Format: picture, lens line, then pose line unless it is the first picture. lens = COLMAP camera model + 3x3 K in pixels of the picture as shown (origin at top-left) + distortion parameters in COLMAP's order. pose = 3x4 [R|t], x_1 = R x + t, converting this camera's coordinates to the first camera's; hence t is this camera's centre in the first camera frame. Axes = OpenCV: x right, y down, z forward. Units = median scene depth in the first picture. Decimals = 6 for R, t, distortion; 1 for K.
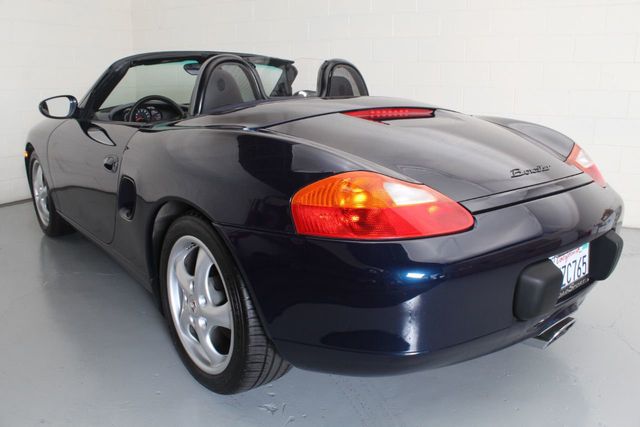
lens RADIAL K [[519.9, 0, 322.6], [0, 519.9, 215.5], [0, 0, 1]] dist [-0.084982, 0.004907]
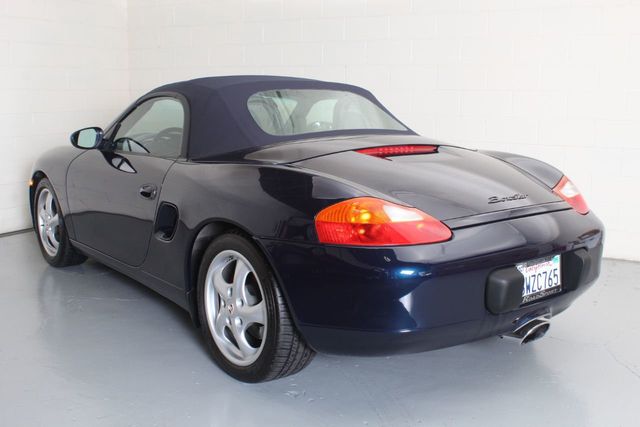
lens RADIAL K [[848.9, 0, 320.0], [0, 848.9, 213.5], [0, 0, 1]] dist [-0.031038, -0.025817]
pose [[0.999844, 0.006301, -0.016522, -0.009419], [-0.007750, 0.995989, -0.089144, 0.132480], [0.015894, 0.089258, 0.995882, -1.023438]]
